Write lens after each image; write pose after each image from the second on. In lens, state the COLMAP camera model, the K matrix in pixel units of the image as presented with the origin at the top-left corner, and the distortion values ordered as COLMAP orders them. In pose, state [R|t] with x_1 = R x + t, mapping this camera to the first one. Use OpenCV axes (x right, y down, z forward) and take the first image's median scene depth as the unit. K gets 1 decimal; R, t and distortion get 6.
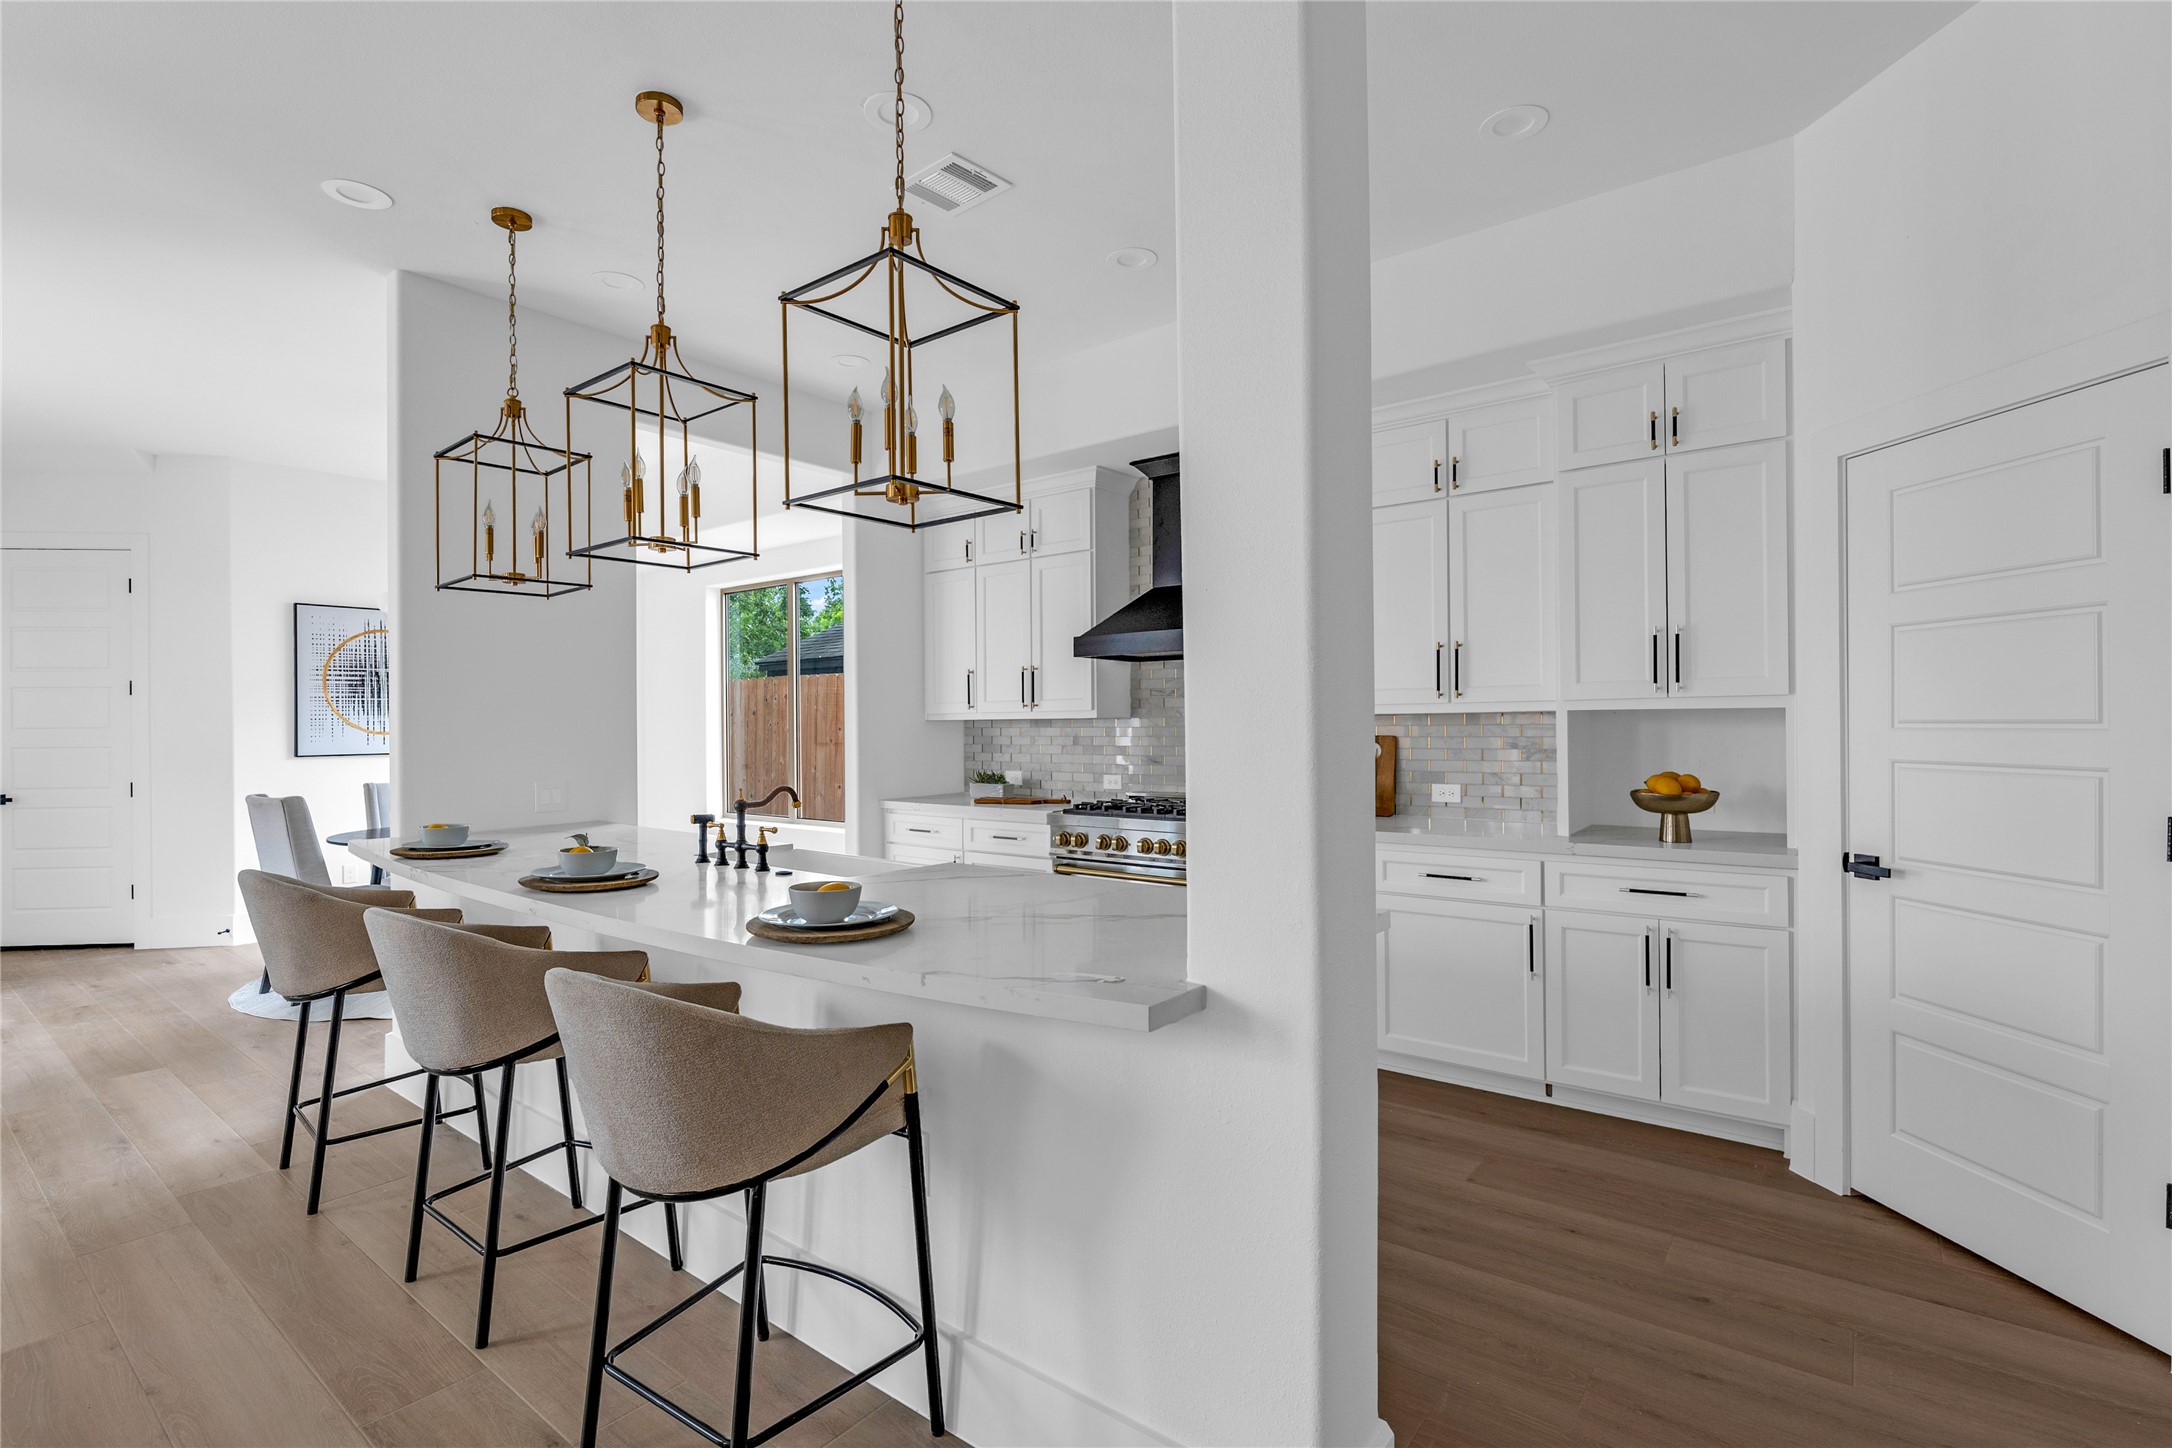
lens RADIAL K [[898.6, 0, 1083.2], [0, 898.6, 725.6], [0, 0, 1]] dist [-0.012532, -0.000221]
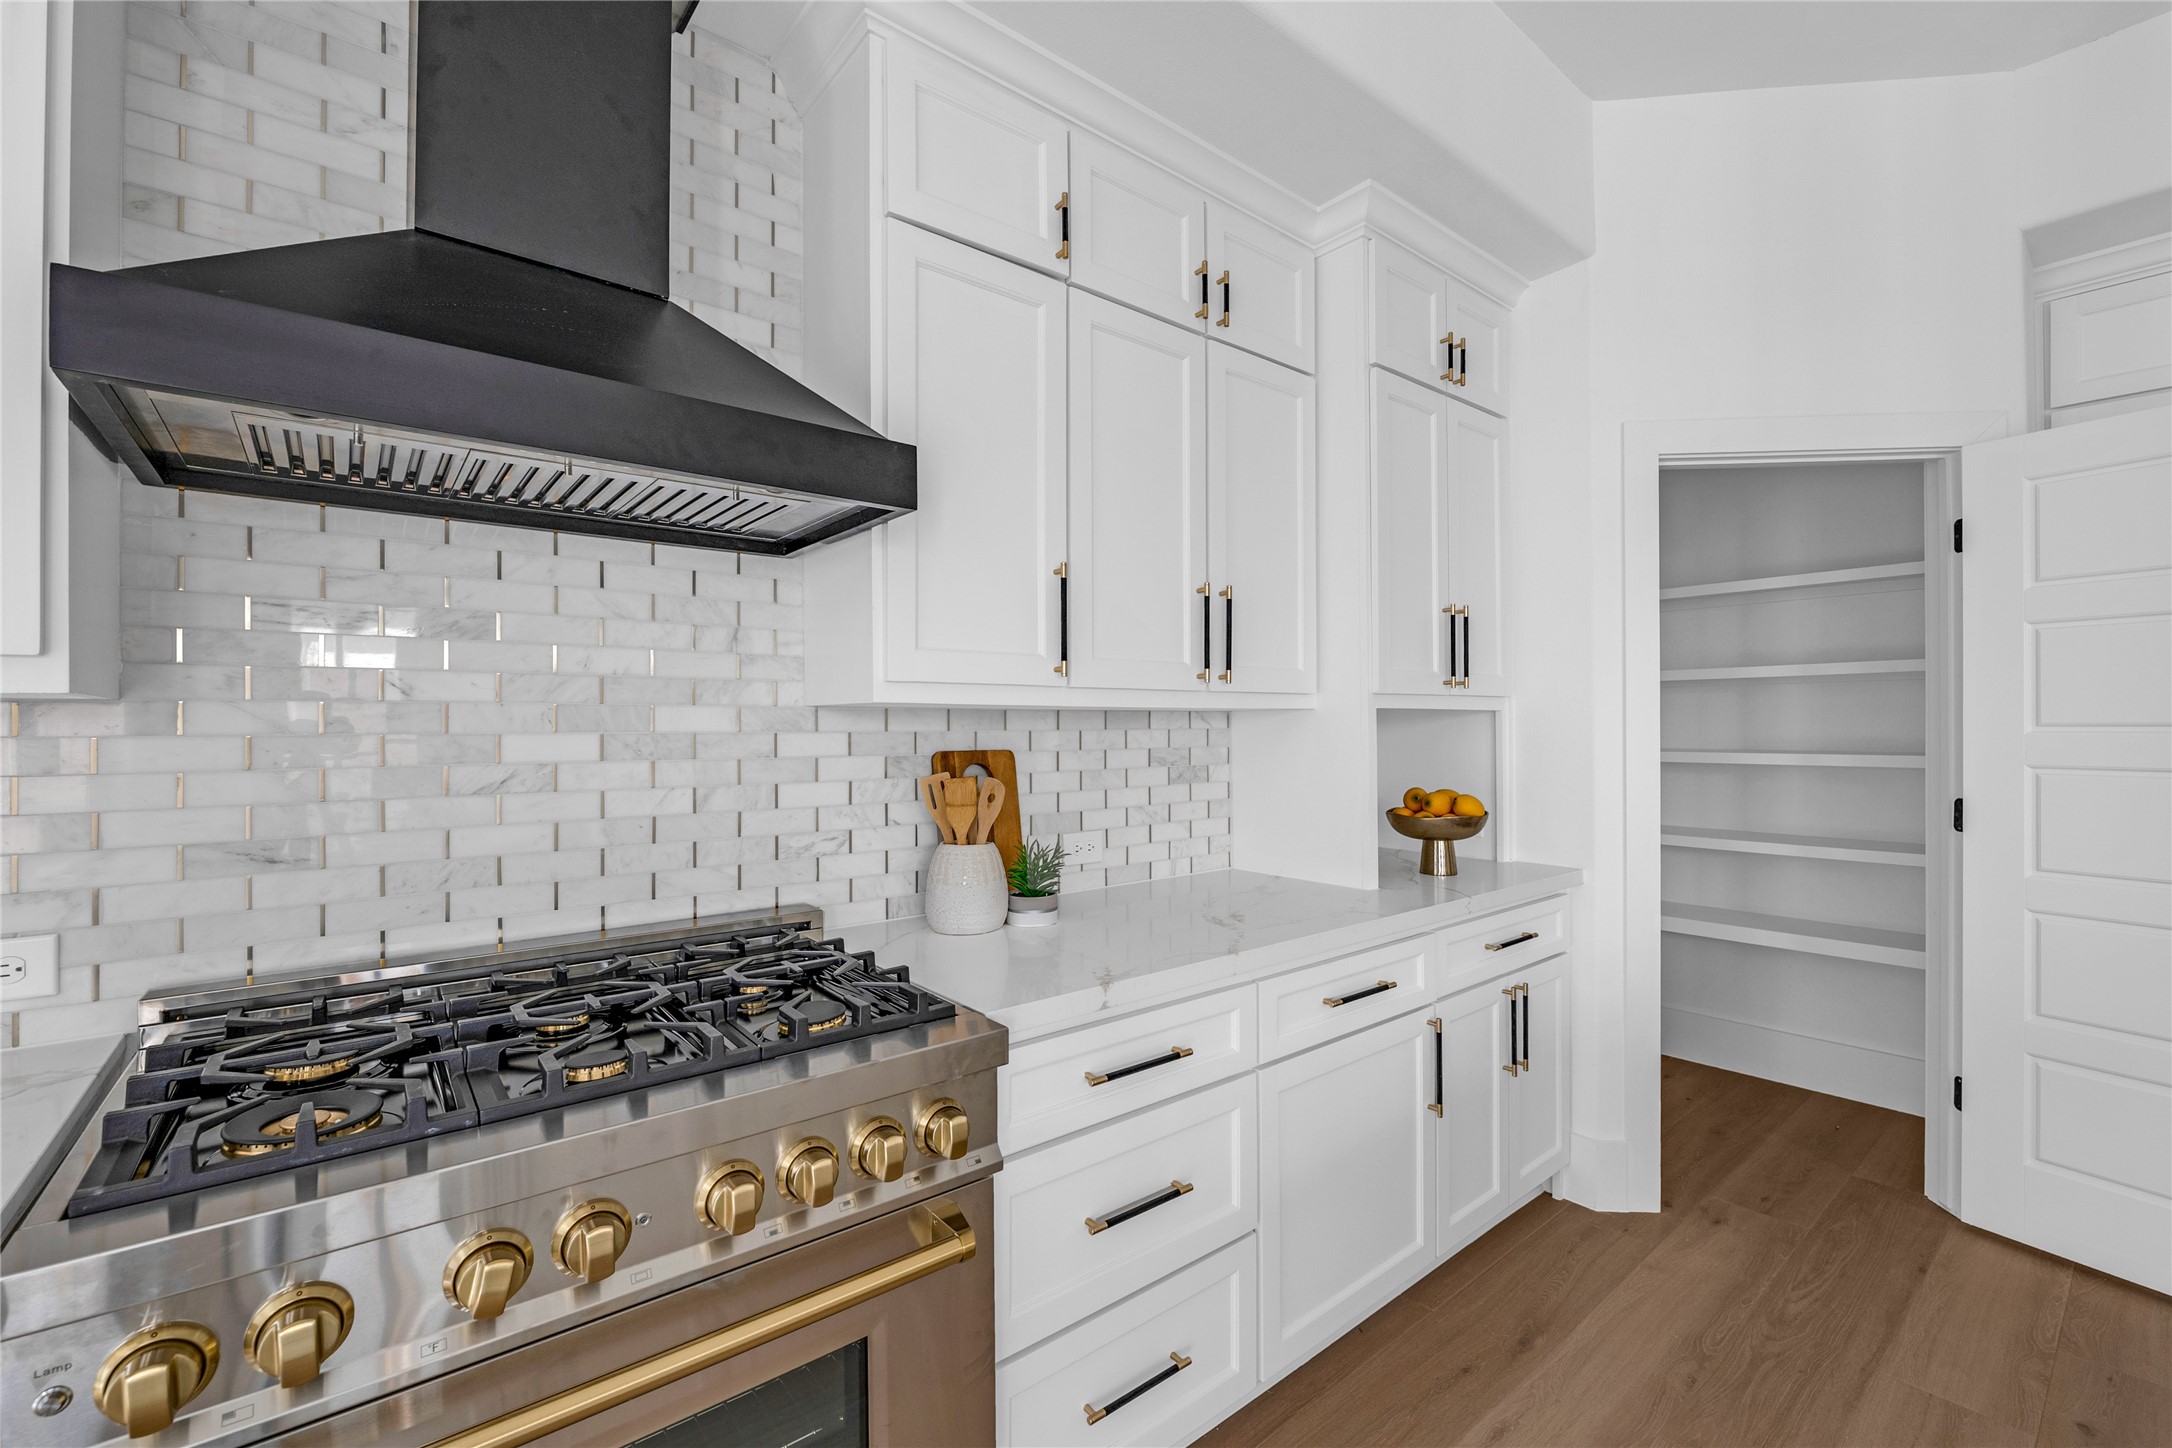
lens RADIAL K [[898.6, 0, 1083.2], [0, 898.6, 725.6], [0, 0, 1]] dist [-0.012532, -0.000221]
pose [[0.238902, 0.000524, 0.971044, -0.195080], [-0.003443, 0.999994, 0.000308, -0.003511], [-0.971038, -0.003416, 0.238902, 1.054806]]
